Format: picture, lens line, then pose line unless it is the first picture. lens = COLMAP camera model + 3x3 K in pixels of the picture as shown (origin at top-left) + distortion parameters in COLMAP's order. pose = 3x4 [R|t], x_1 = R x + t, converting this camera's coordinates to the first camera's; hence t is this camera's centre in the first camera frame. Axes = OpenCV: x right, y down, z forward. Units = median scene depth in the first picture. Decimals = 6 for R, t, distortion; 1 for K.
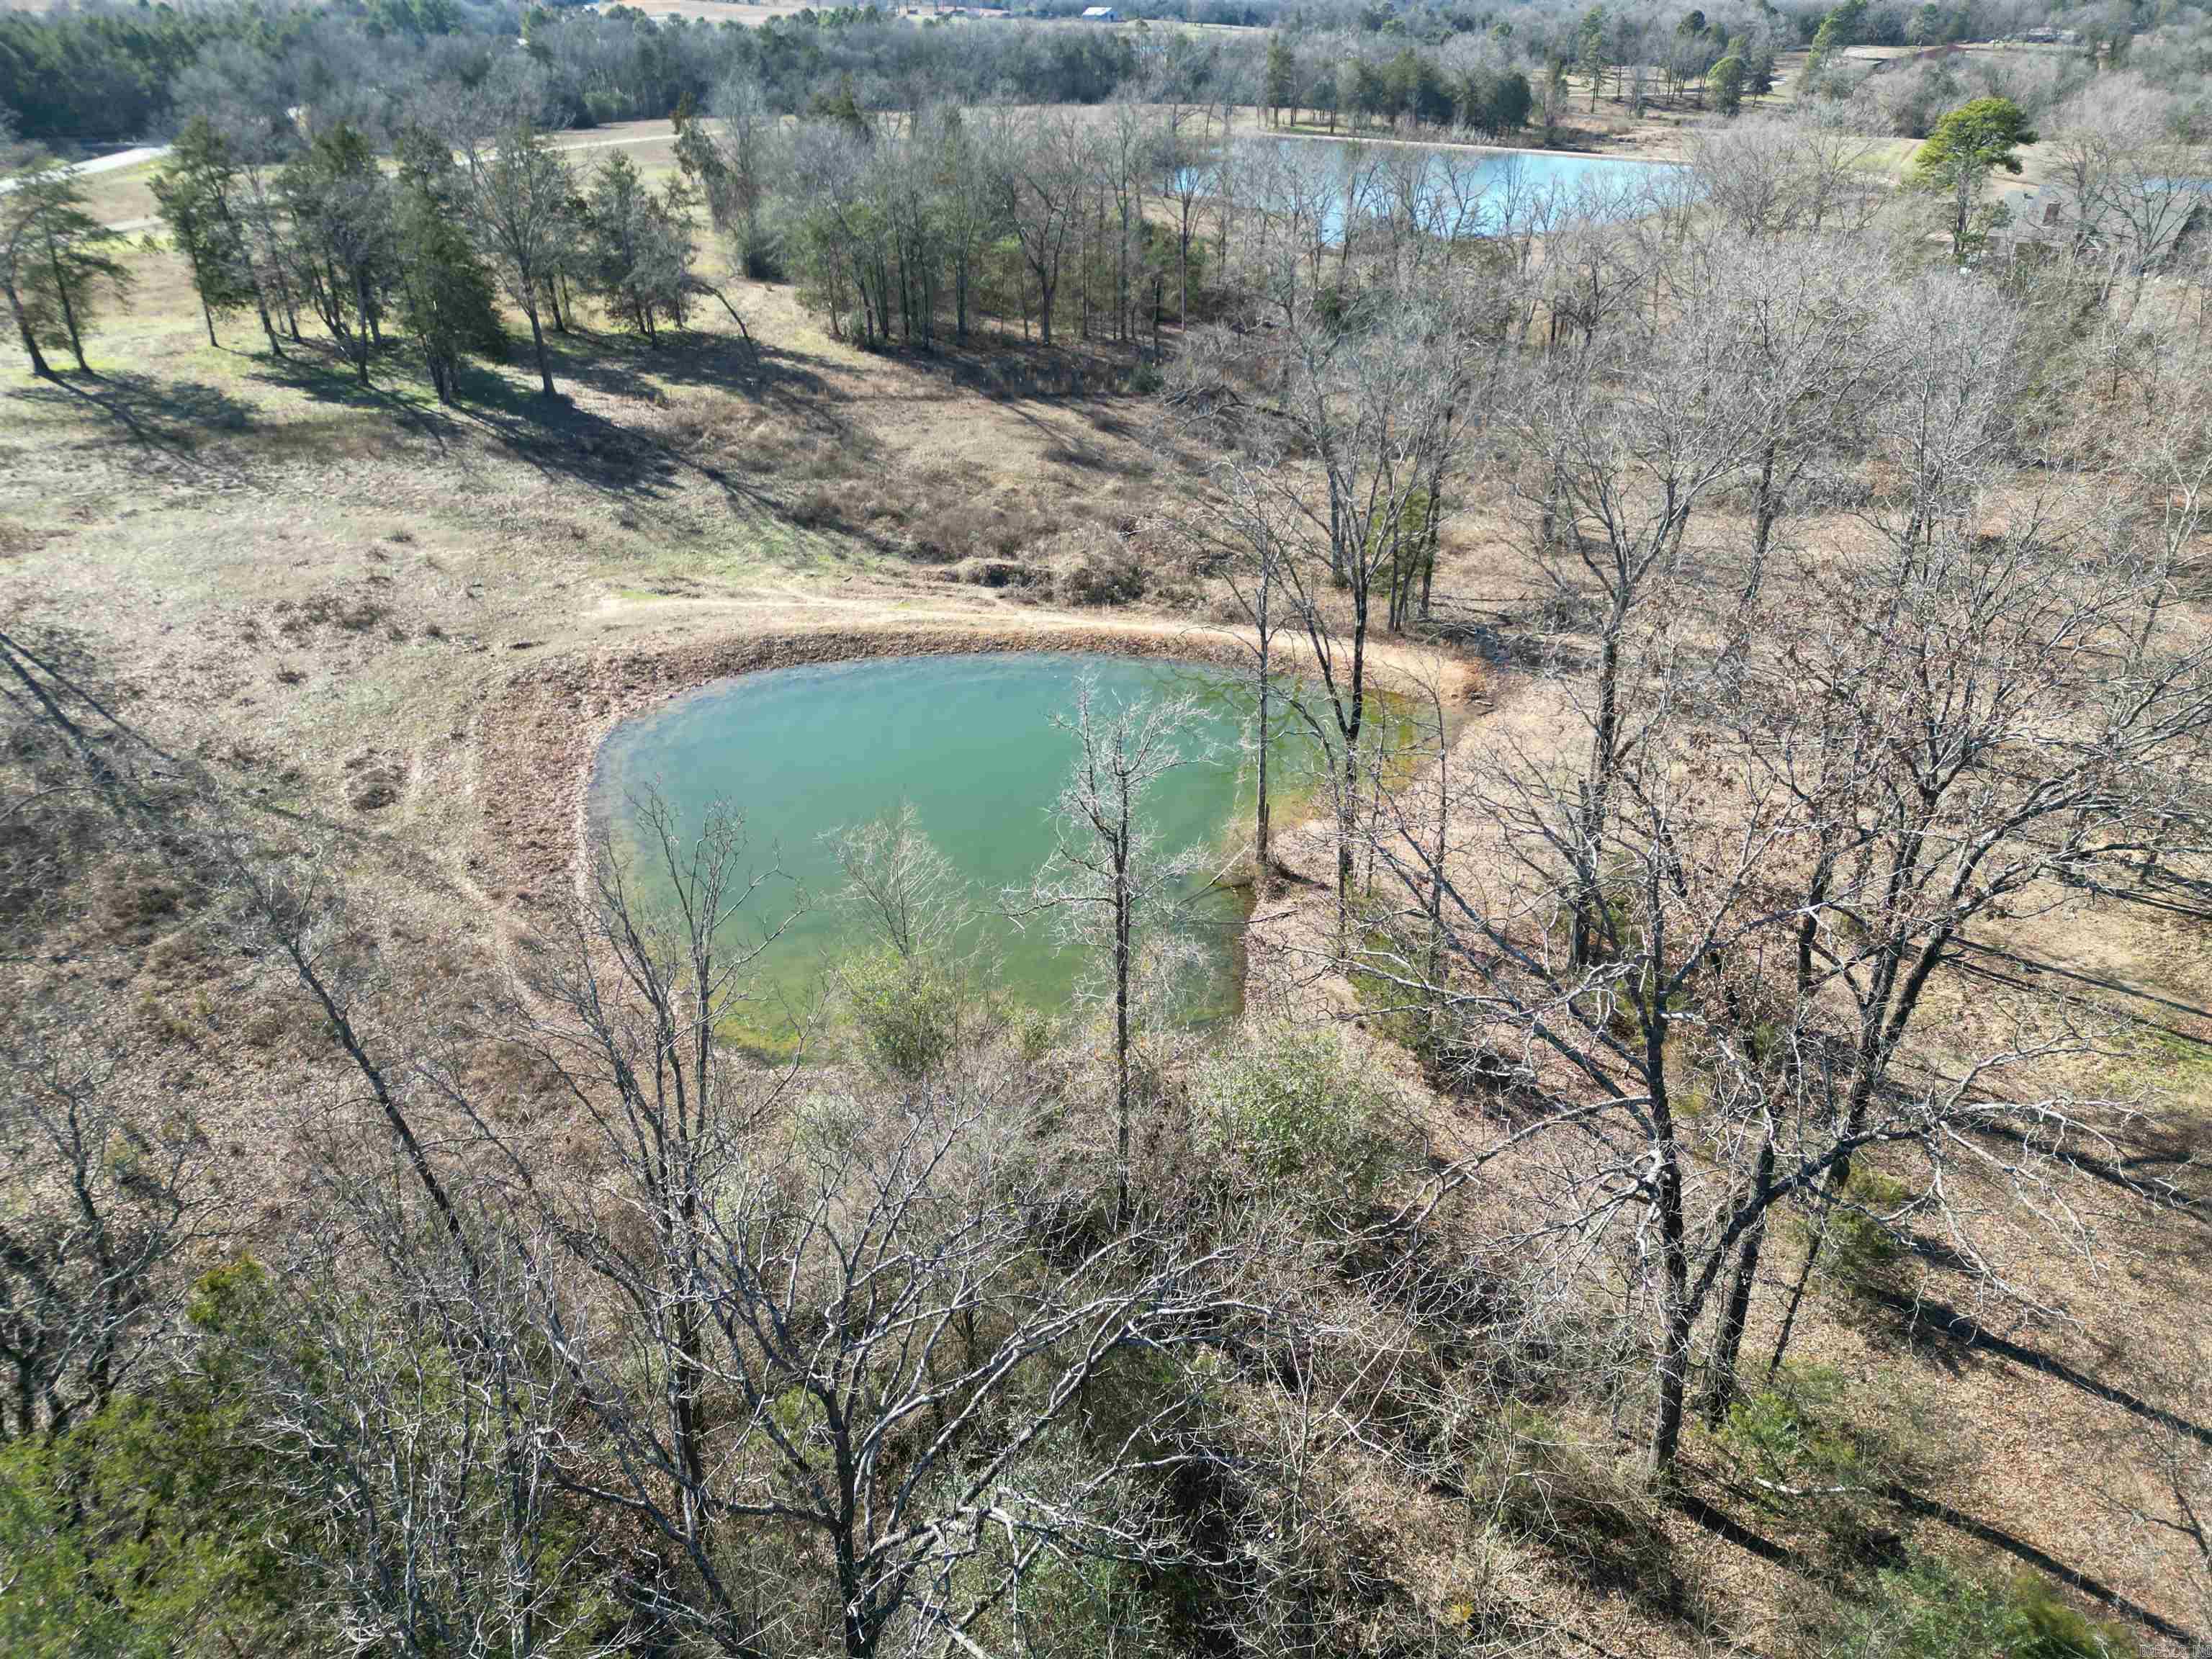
lens RADIAL K [[1551.2, 0, 1093.3], [0, 1551.2, 823.0], [0, 0, 1]] dist [0.038363, -0.022804]
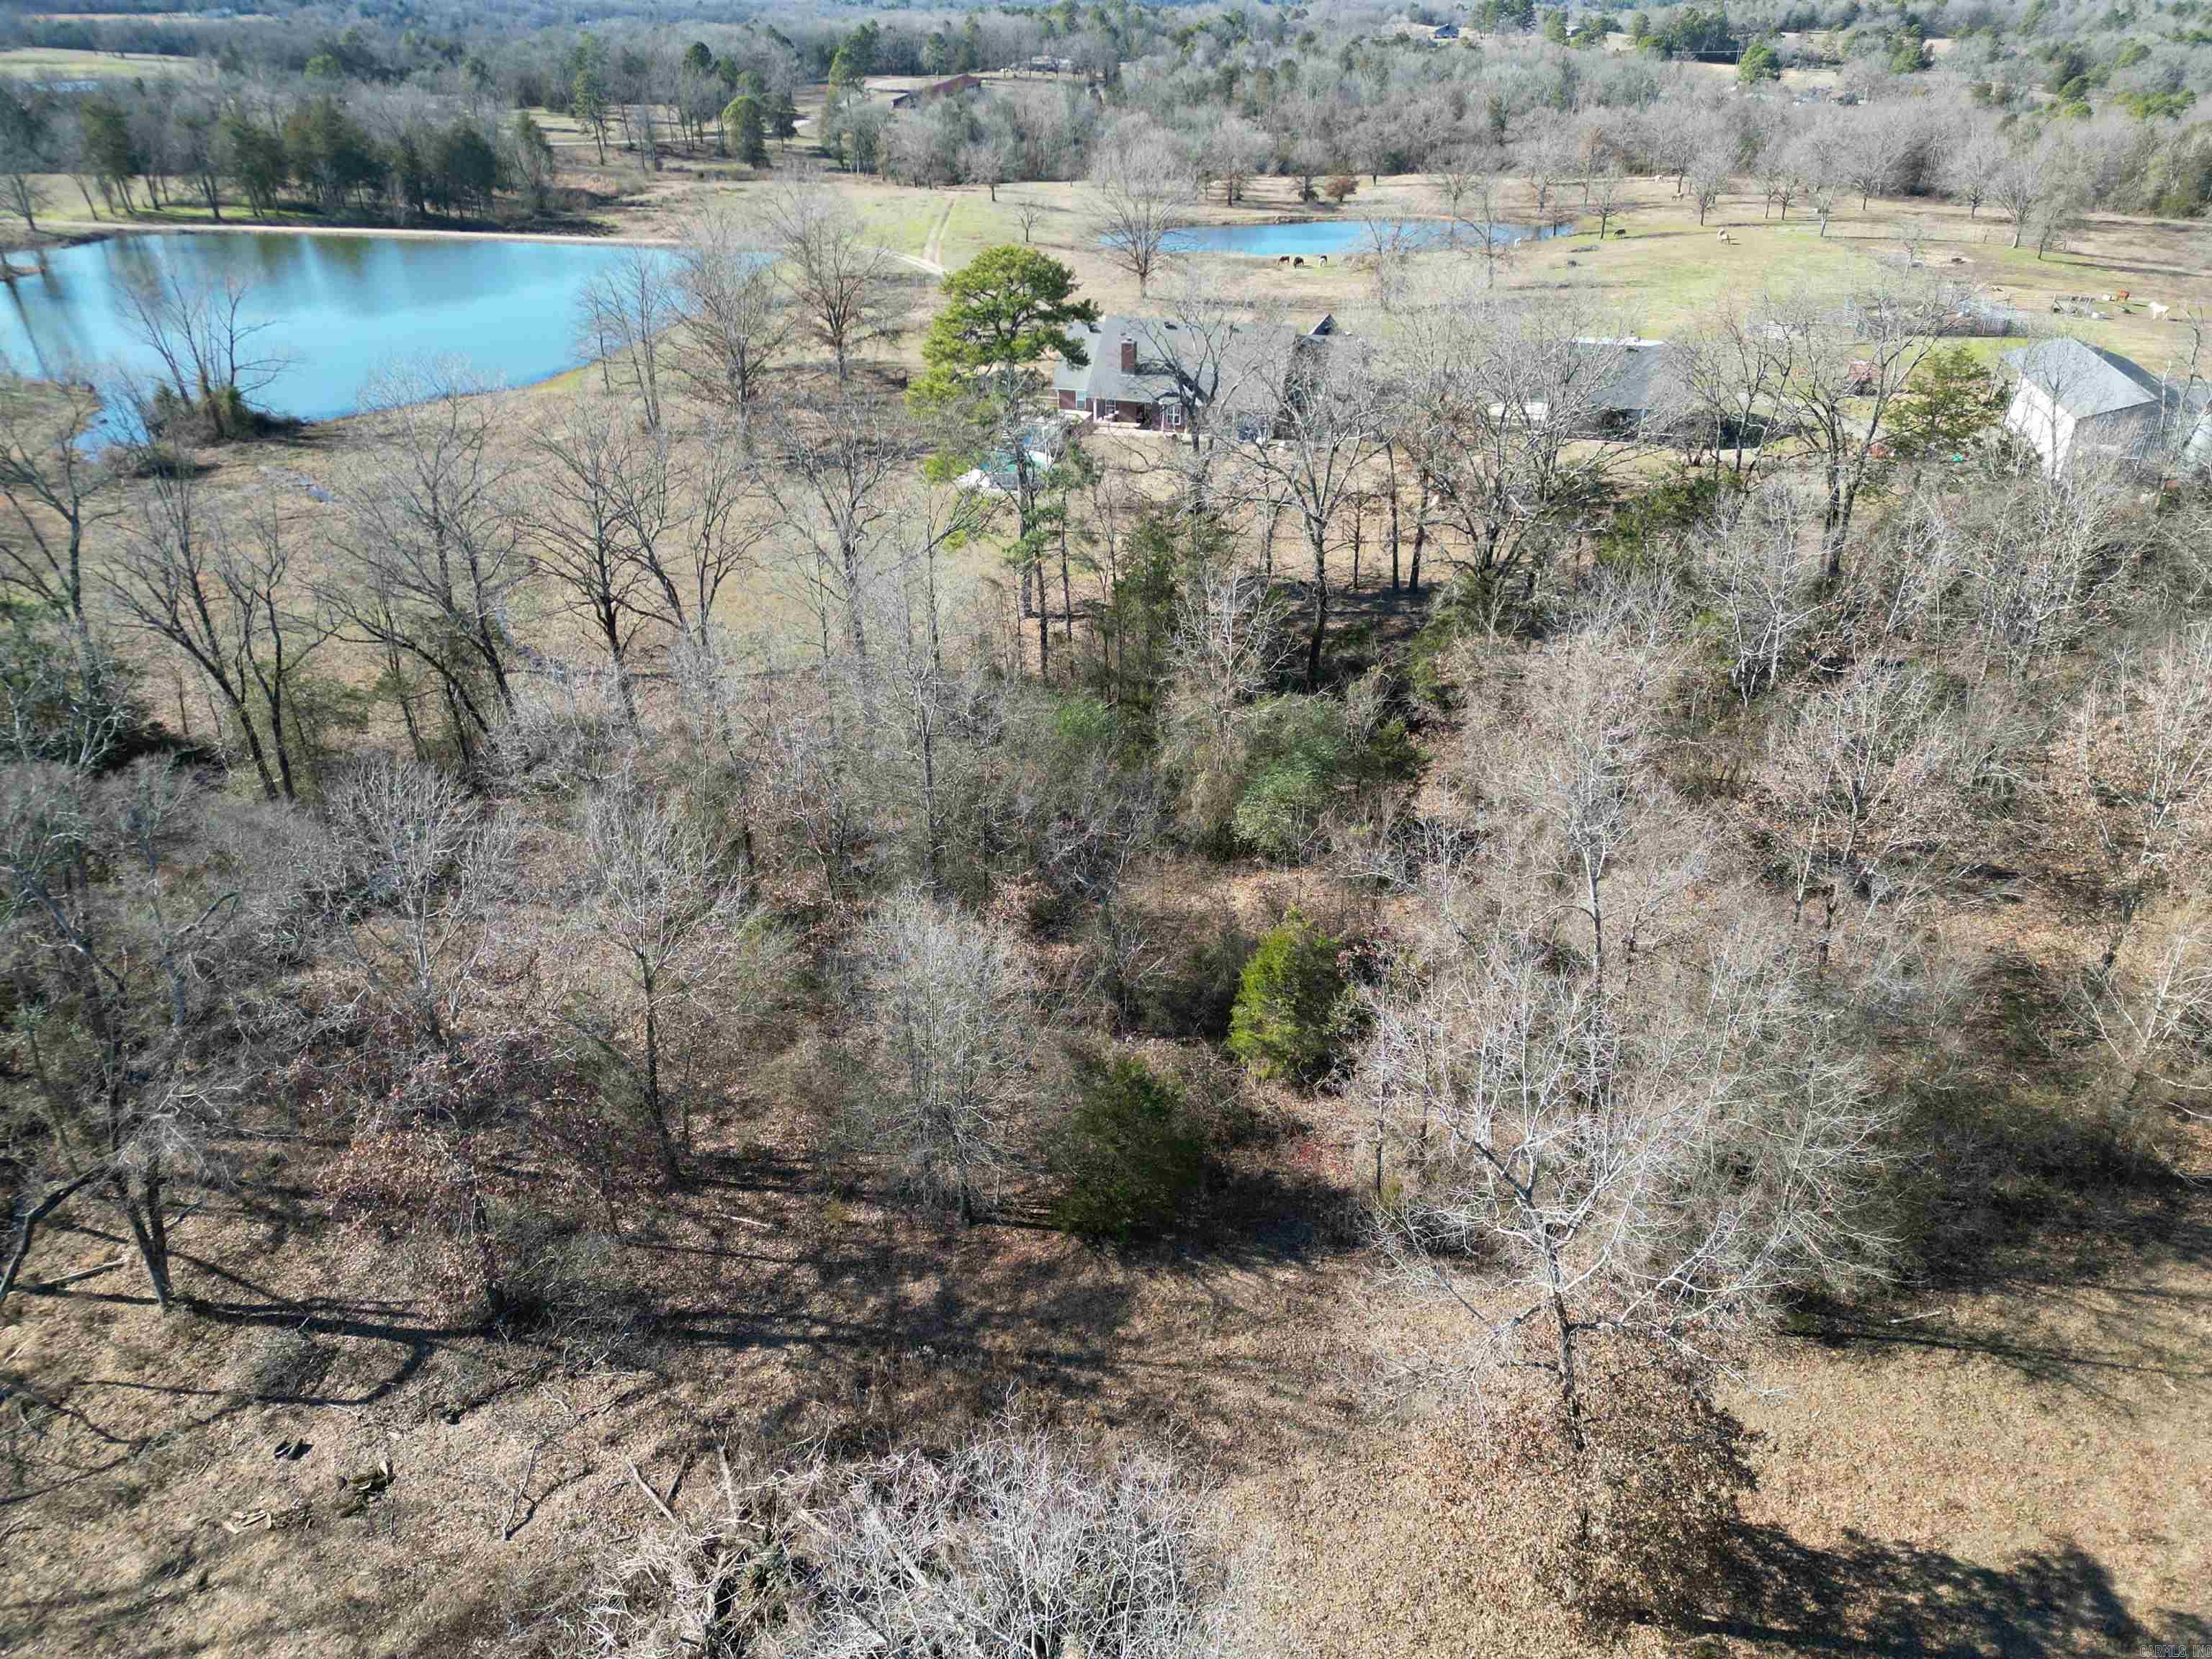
lens RADIAL K [[1551.2, 0, 1094.1], [0, 1551.2, 845.6], [0, 0, 1]] dist [0.038363, -0.022804]
pose [[0.864632, -0.241414, 0.440602, 0.086935], [0.242050, 0.968661, 0.055751, -0.081233], [-0.440253, 0.058443, 0.895969, 0.149656]]
